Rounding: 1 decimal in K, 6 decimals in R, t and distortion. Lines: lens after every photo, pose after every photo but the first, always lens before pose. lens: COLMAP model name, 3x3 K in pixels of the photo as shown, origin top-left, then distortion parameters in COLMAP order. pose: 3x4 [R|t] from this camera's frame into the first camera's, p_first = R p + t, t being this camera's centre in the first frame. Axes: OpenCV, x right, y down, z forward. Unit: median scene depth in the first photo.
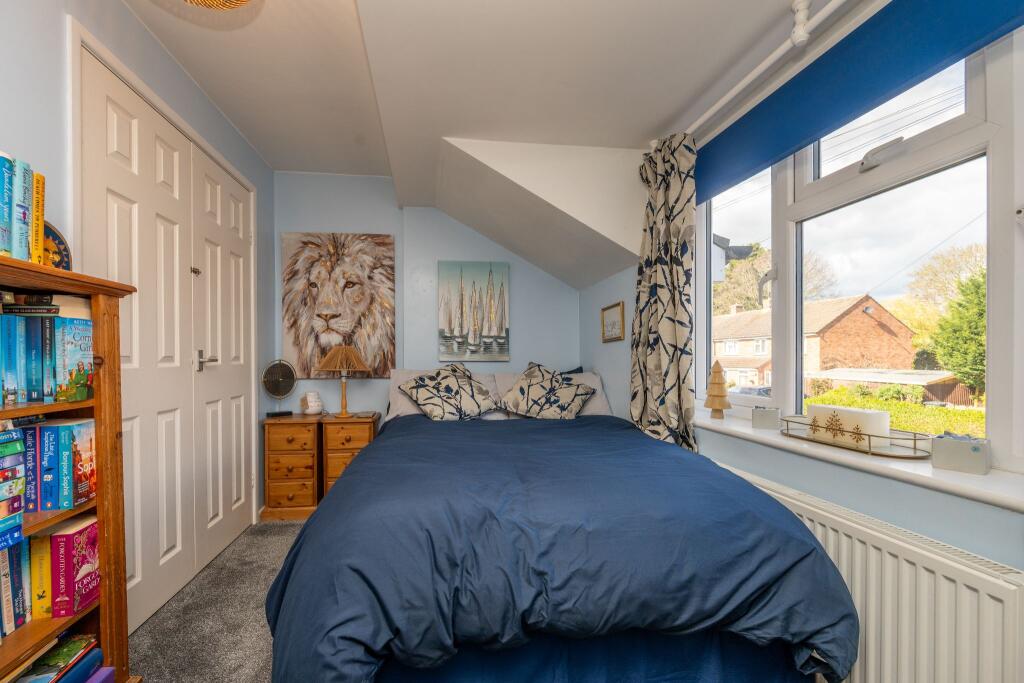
lens RADIAL K [[405.5, 0, 508.0], [0, 405.5, 359.8], [0, 0, 1]] dist [-0.007769, 0.000103]
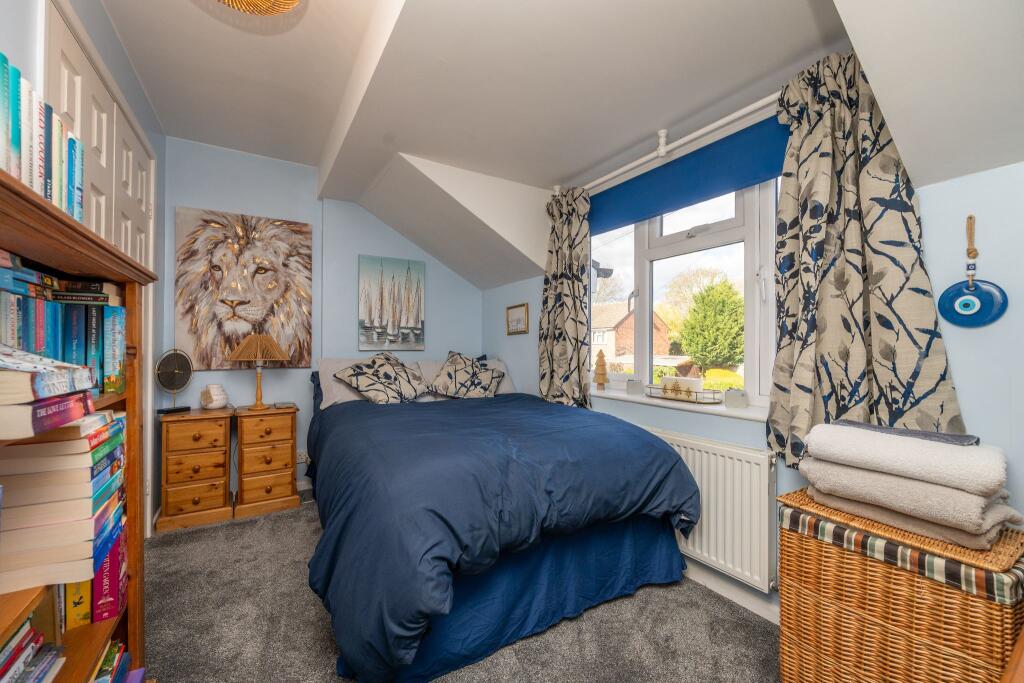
lens RADIAL K [[405.5, 0, 511.8], [0, 405.5, 344.7], [0, 0, 1]] dist [-0.007769, 0.000103]
pose [[0.905135, 0.003118, 0.425114, -0.318229], [0.000882, 0.999957, -0.009214, -0.001671], [-0.425124, 0.008715, 0.905093, -0.138924]]
